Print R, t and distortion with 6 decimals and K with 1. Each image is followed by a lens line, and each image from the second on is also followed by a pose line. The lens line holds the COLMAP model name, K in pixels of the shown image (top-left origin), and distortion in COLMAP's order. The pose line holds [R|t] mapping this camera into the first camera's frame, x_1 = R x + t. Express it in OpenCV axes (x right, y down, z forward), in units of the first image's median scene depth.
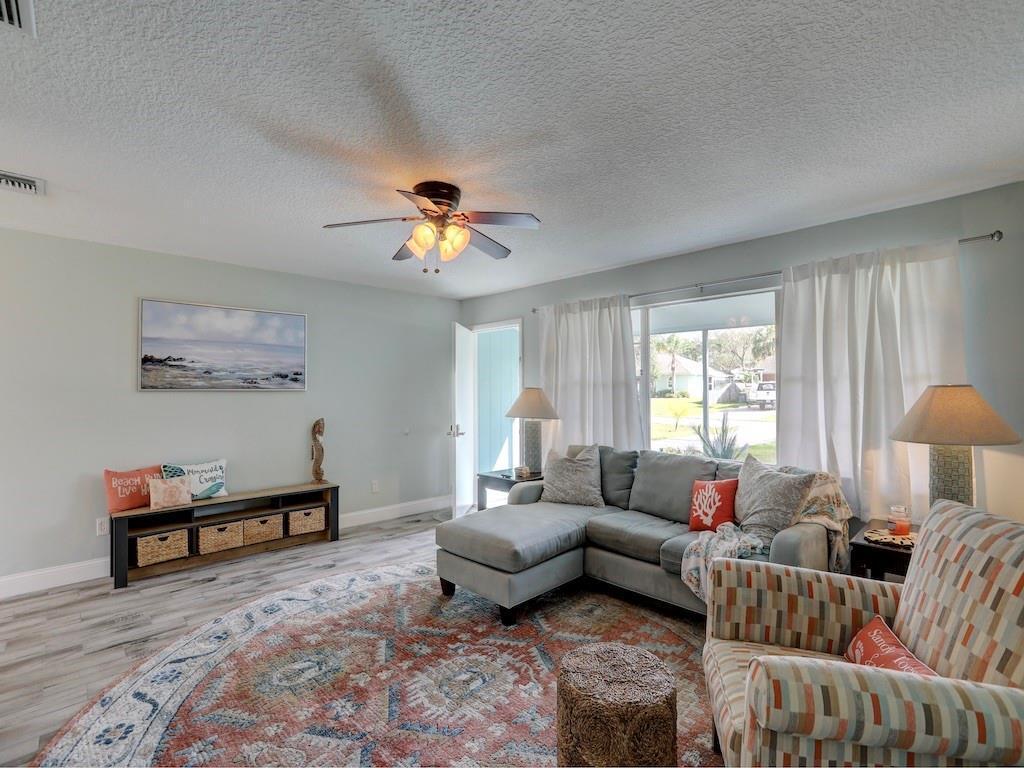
lens RADIAL K [[477.0, 0, 513.2], [0, 477.0, 382.6], [0, 0, 1]] dist [-0.002081, -0.000188]
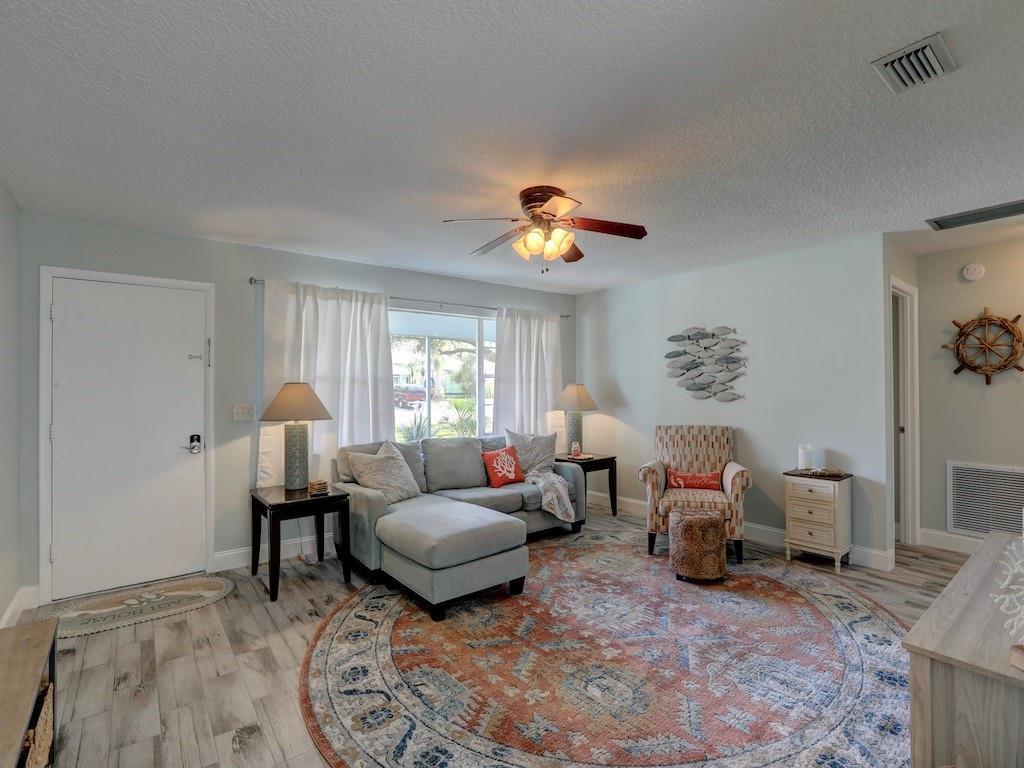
lens RADIAL K [[487.2, 0, 513.6], [0, 487.2, 390.5], [0, 0, 1]] dist [-0.027586, -0.000136]
pose [[0.077852, 0.015767, 0.996840, -1.033328], [-0.005867, 0.999865, -0.015357, 0.049651], [-0.996948, -0.004653, 0.077934, 0.838840]]
